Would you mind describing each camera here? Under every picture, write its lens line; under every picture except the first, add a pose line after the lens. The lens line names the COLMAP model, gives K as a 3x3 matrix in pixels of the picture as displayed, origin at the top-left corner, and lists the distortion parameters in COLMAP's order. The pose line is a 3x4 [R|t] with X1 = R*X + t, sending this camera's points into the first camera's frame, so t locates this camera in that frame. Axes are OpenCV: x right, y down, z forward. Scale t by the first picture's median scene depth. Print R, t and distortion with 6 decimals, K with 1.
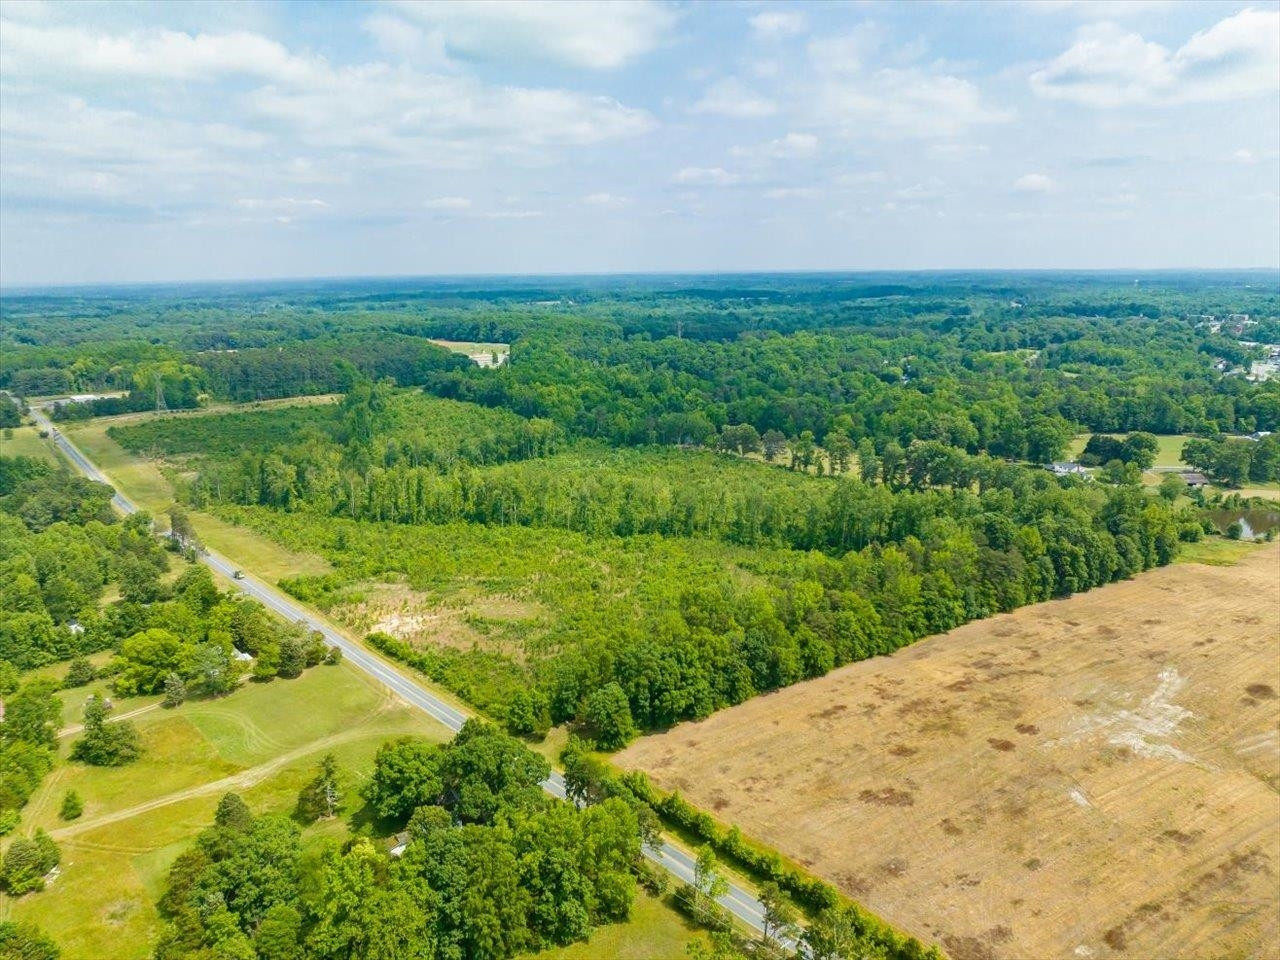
lens RADIAL K [[899.7, 0, 639.0], [0, 899.7, 500.5], [0, 0, 1]] dist [-0.053273, 0.028413]
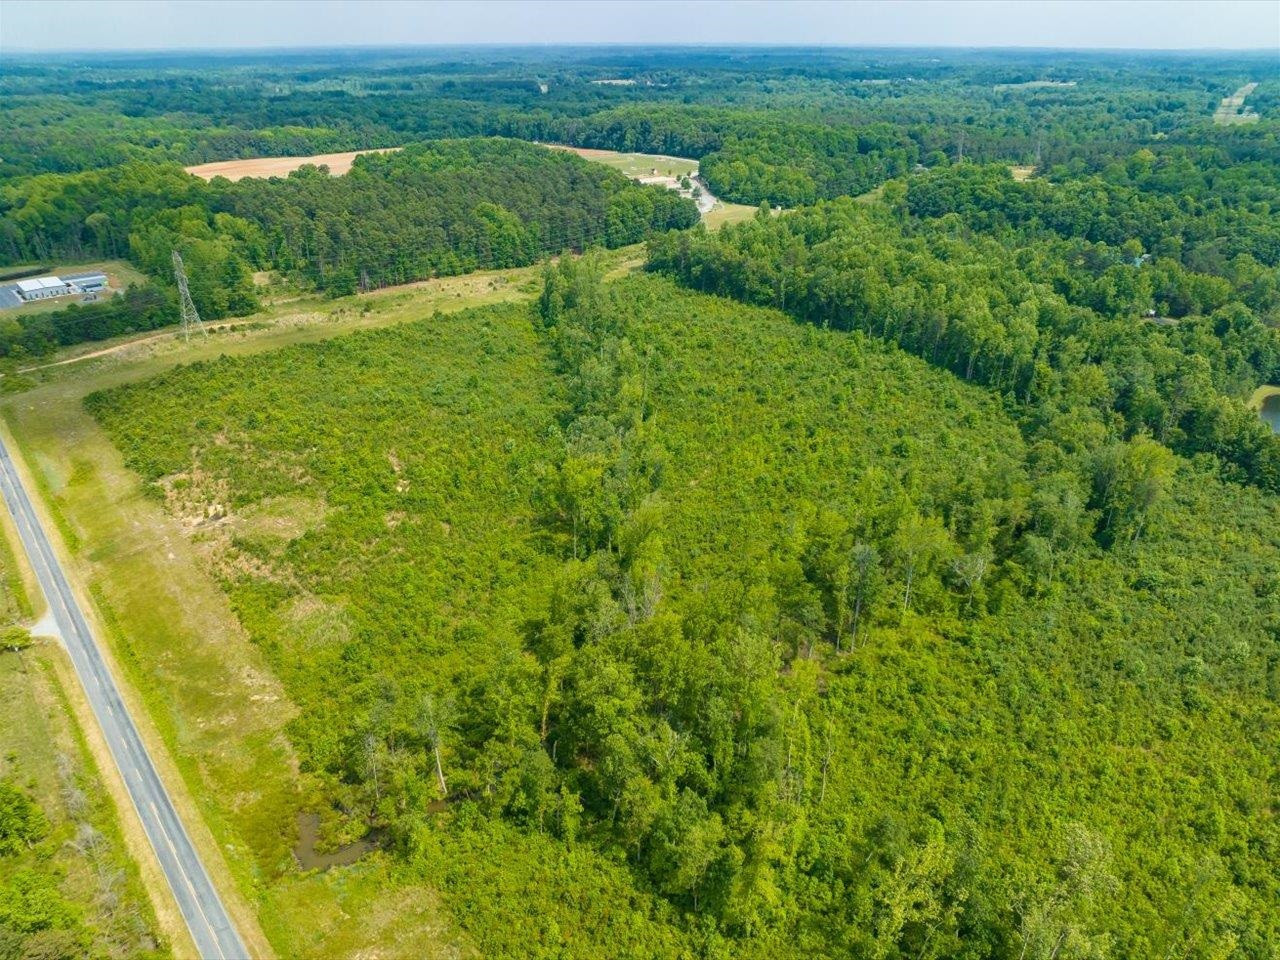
lens RADIAL K [[899.7, 0, 639.0], [0, 899.7, 500.5], [0, 0, 1]] dist [-0.053273, 0.028413]
pose [[0.999756, 0.018382, -0.012236, -0.519032], [-0.015183, 0.974571, 0.223566, -0.232792], [0.016034, -0.223326, 0.974612, 0.923220]]
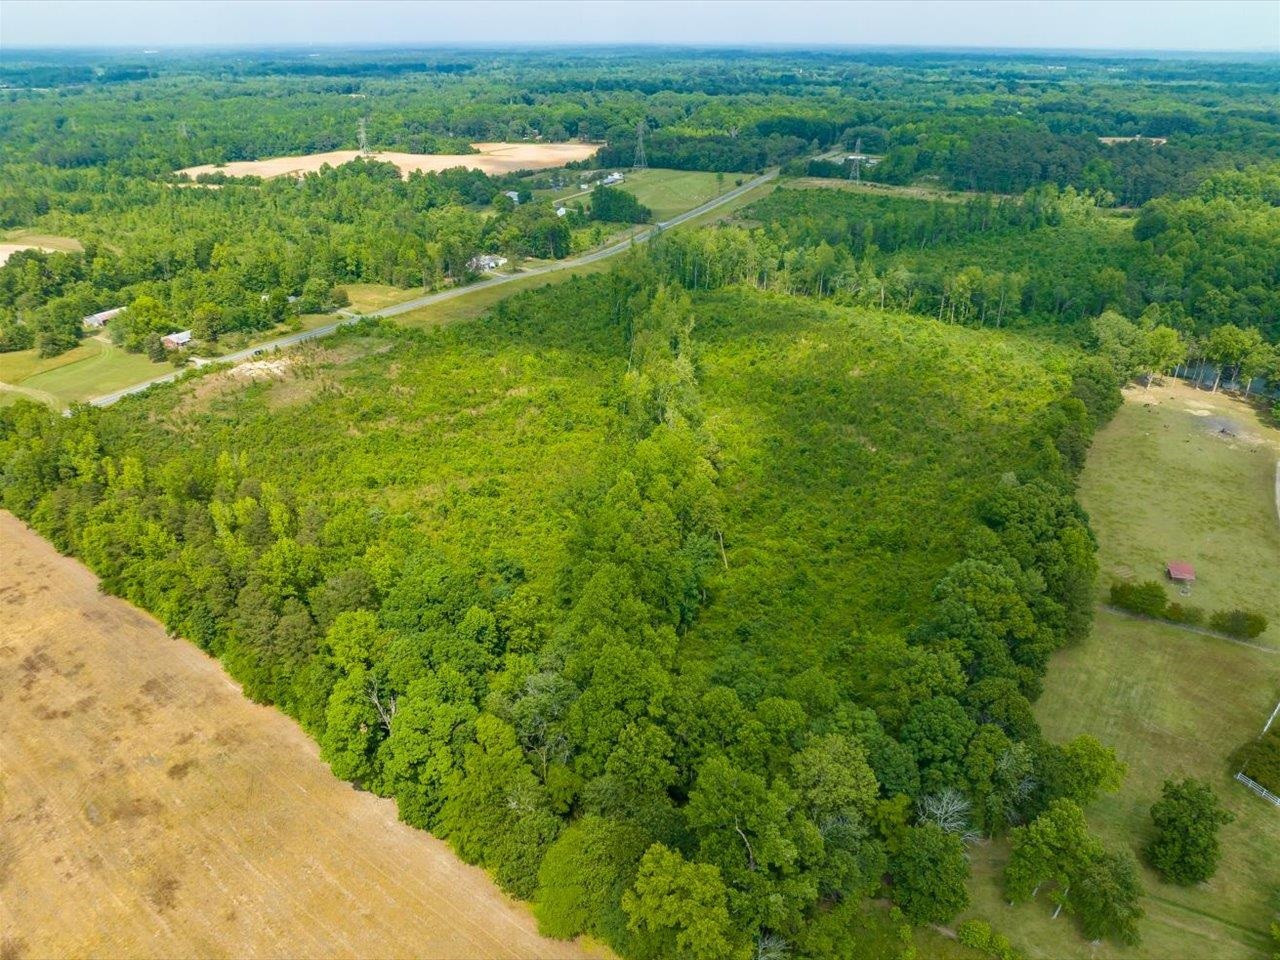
lens RADIAL K [[899.7, 0, 639.0], [0, 899.7, 500.5], [0, 0, 1]] dist [-0.053273, 0.028413]
pose [[0.333391, 0.448255, -0.829408, 0.699604], [-0.242650, 0.890899, 0.383952, -0.202506], [0.911028, 0.073250, 0.405787, 0.756442]]
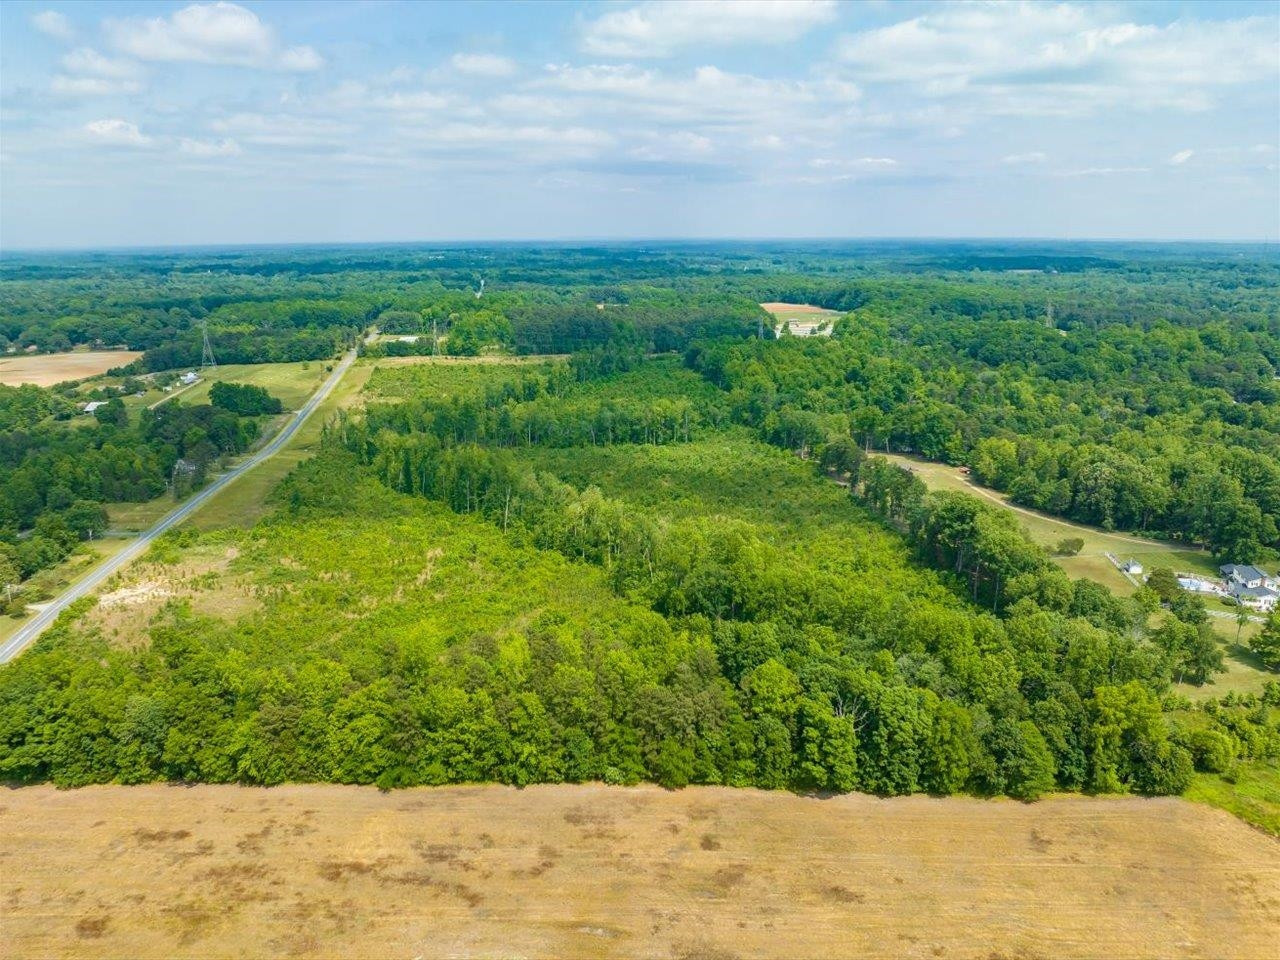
lens RADIAL K [[899.7, 0, 639.0], [0, 899.7, 500.5], [0, 0, 1]] dist [-0.053273, 0.028413]
pose [[0.838884, 0.162528, -0.519478, 0.531834], [-0.141135, 0.986688, 0.080790, -0.093327], [0.525694, 0.005544, 0.850656, 0.349092]]
